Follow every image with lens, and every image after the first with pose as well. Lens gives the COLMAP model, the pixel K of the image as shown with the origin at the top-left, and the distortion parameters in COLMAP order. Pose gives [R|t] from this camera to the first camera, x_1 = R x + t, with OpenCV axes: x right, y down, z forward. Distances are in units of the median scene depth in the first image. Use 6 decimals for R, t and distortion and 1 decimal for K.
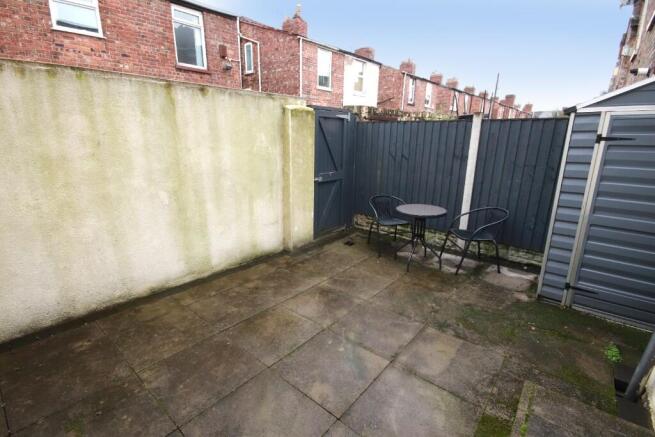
lens RADIAL K [[304.9, 0, 327.5], [0, 304.9, 218.5], [0, 0, 1]] dist [0.000972, -0.000516]
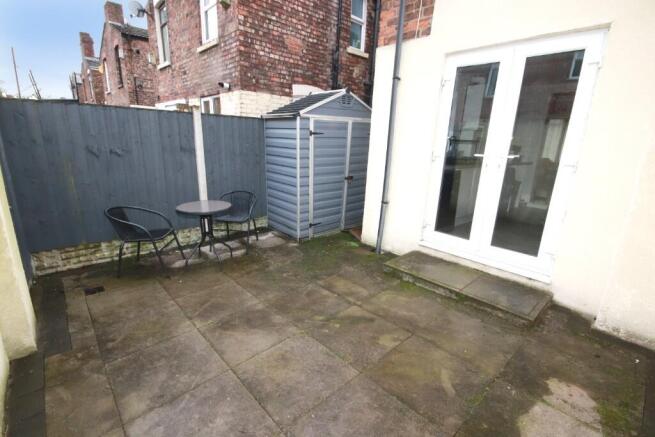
lens RADIAL K [[304.9, 0, 327.5], [0, 304.9, 218.5], [0, 0, 1]] dist [0.000972, -0.000516]
pose [[0.129204, -0.256113, 0.957973, -0.652481], [0.234044, 0.946653, 0.221520, -0.131725], [-0.963603, 0.195586, 0.182253, 0.548511]]
